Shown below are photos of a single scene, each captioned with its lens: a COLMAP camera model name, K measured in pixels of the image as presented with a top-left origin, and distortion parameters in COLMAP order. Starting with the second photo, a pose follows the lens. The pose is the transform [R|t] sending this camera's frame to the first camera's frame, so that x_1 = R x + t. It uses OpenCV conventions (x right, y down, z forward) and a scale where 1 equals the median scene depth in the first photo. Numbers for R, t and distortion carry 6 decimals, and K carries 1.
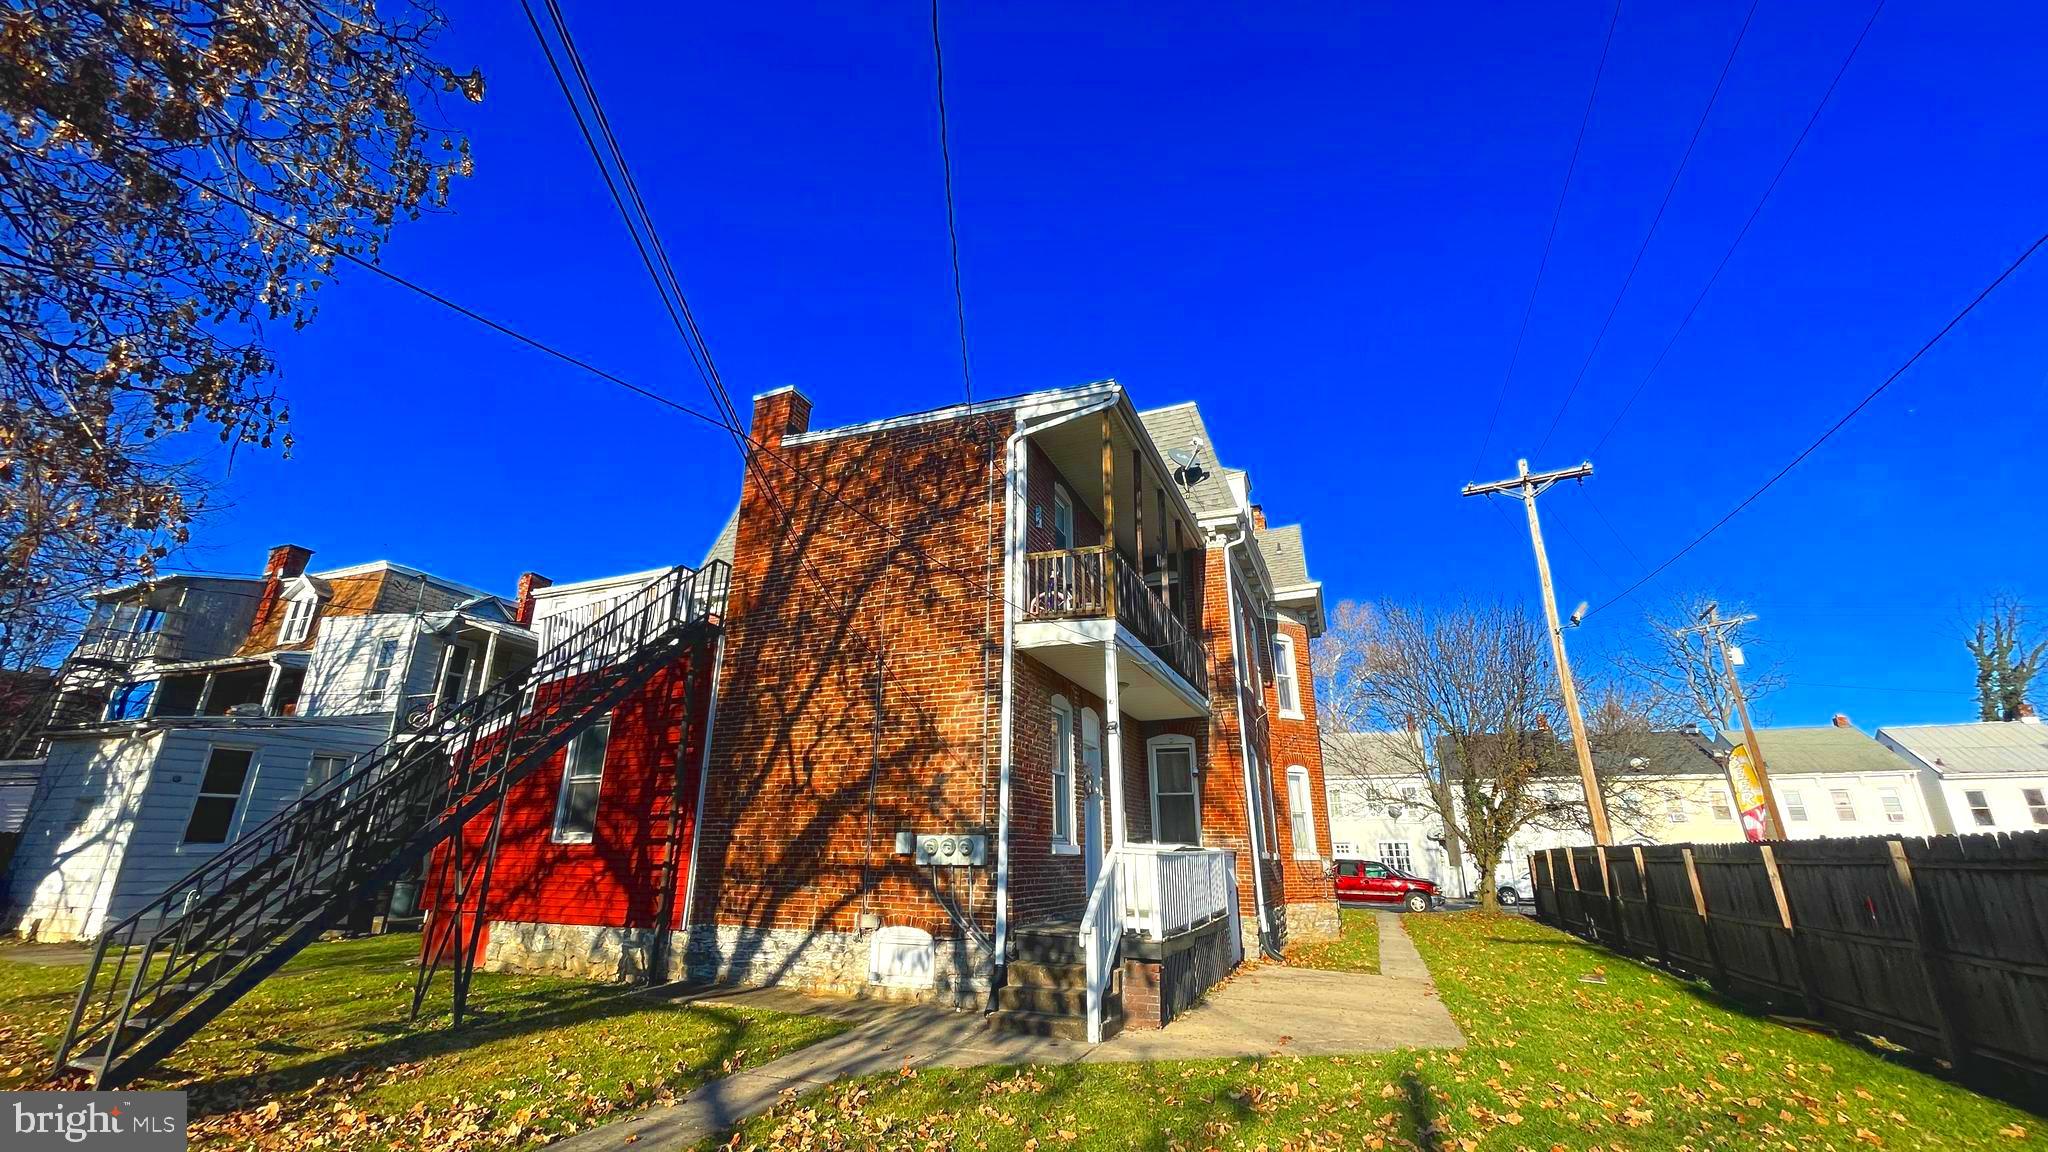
lens RADIAL K [[816.0, 0, 1016.6], [0, 816.0, 574.4], [0, 0, 1]] dist [0.003520, -0.003450]
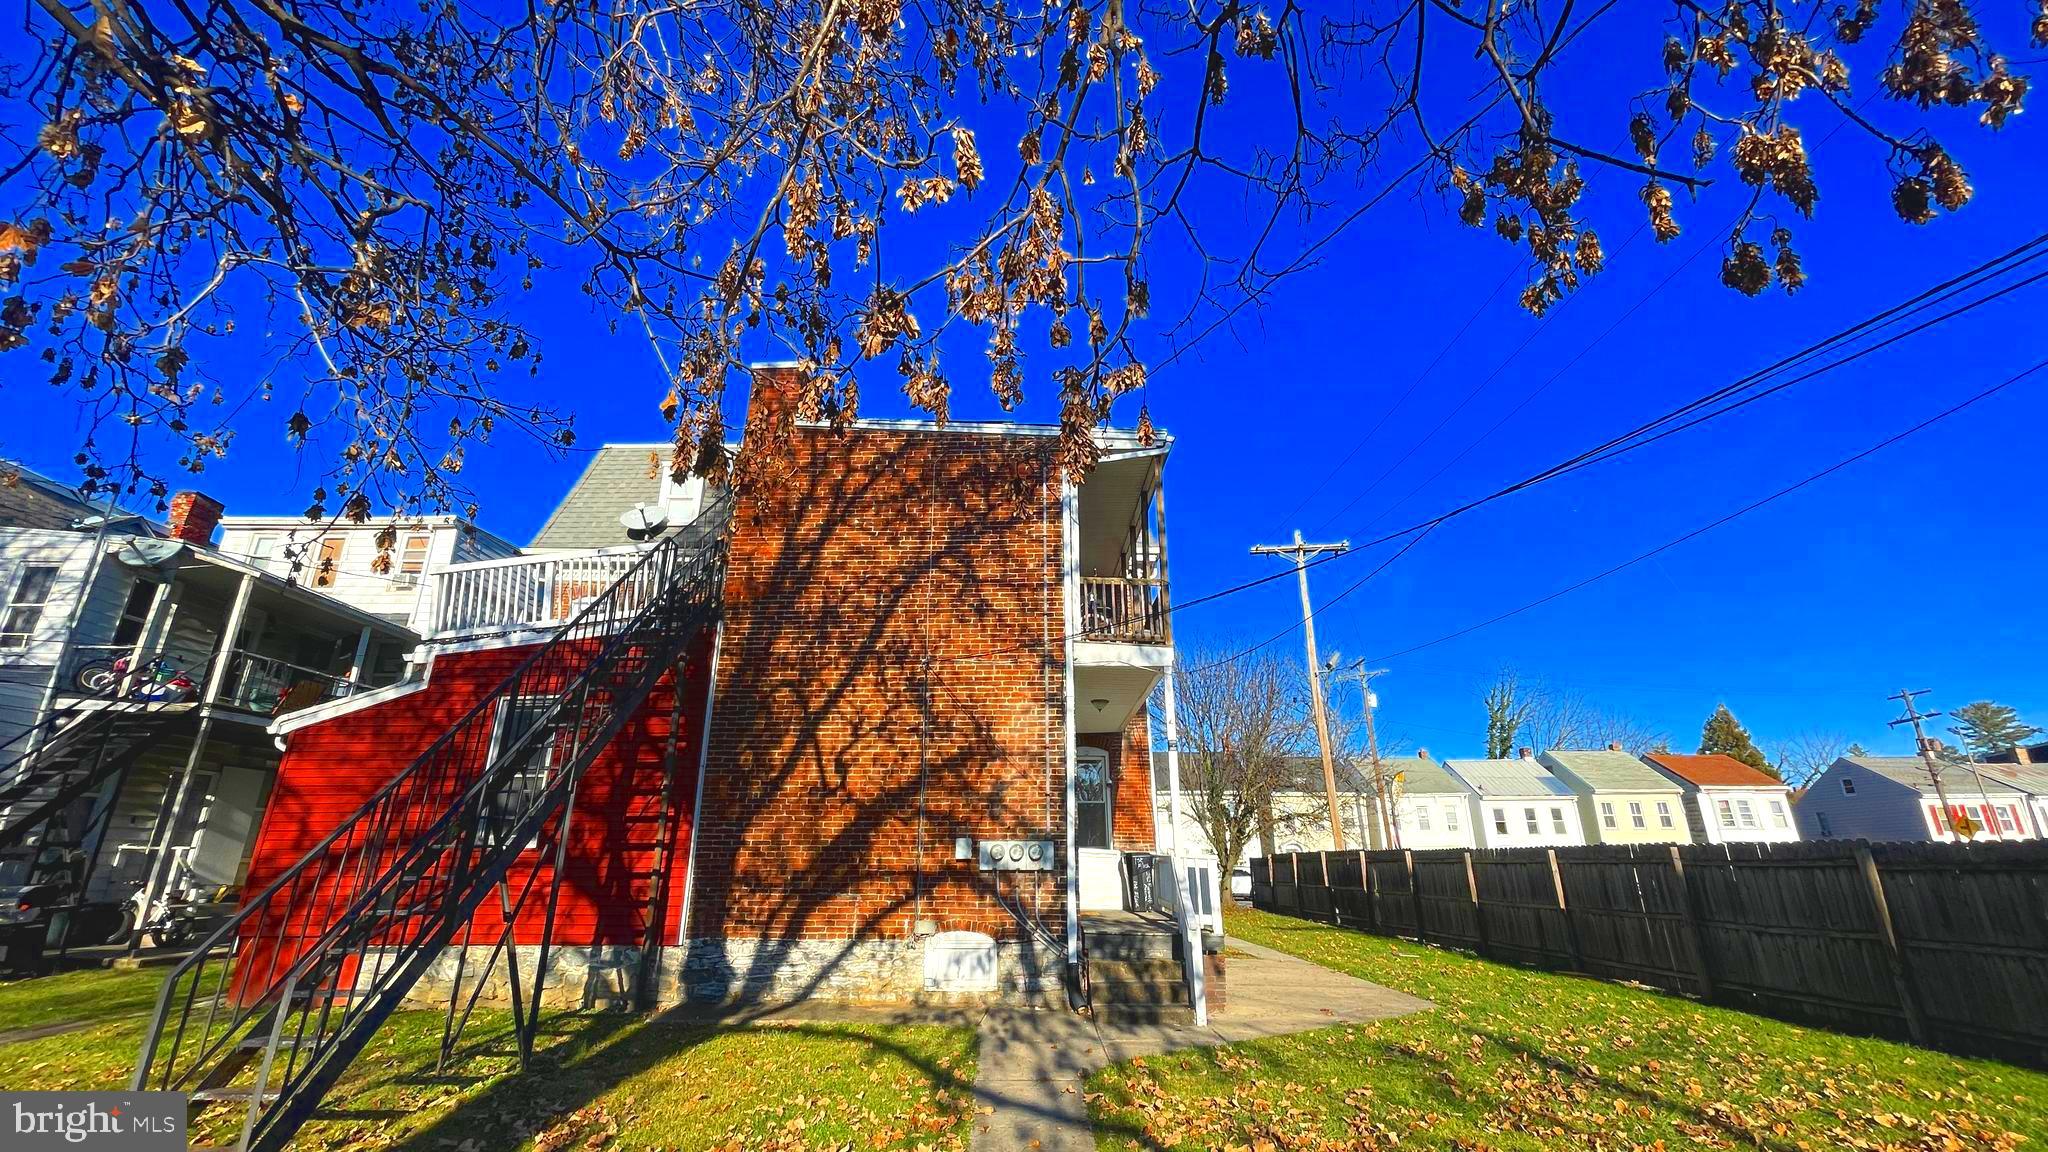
lens RADIAL K [[816.0, 0, 1013.1], [0, 816.0, 573.1], [0, 0, 1]] dist [0.003520, -0.003450]
pose [[0.926349, 0.119181, 0.357315, -0.430636], [-0.117728, 0.992708, -0.025899, 0.007972], [-0.357796, -0.018075, 0.933625, 0.034438]]
